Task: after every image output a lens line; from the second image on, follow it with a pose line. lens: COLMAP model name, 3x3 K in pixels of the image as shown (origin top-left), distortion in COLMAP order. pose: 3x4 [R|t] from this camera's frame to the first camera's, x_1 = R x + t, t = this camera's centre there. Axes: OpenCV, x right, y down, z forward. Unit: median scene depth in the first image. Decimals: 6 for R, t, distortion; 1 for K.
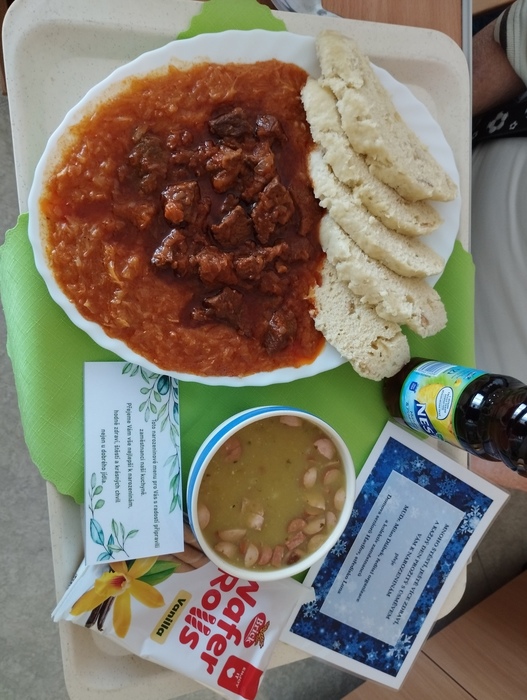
lens RADIAL K [[590.6, 0, 263.5], [0, 590.6, 350.0], [0, 0, 1]] dist [0.051096, -0.074322]
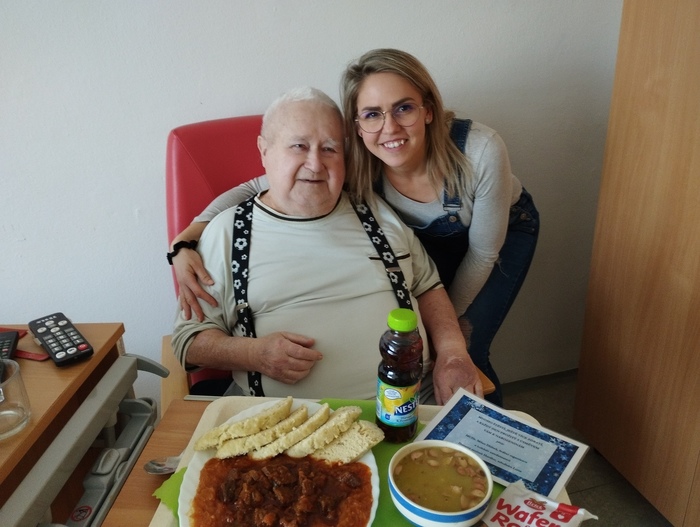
lens RADIAL K [[590.6, 0, 350.0], [0, 590.6, 263.5], [0, 0, 1]] dist [0.051096, -0.074322]
pose [[0.103815, -0.685156, 0.720960, -0.765836], [0.984427, -0.032610, -0.172744, 0.284442], [0.141867, 0.727666, 0.671101, -0.591995]]
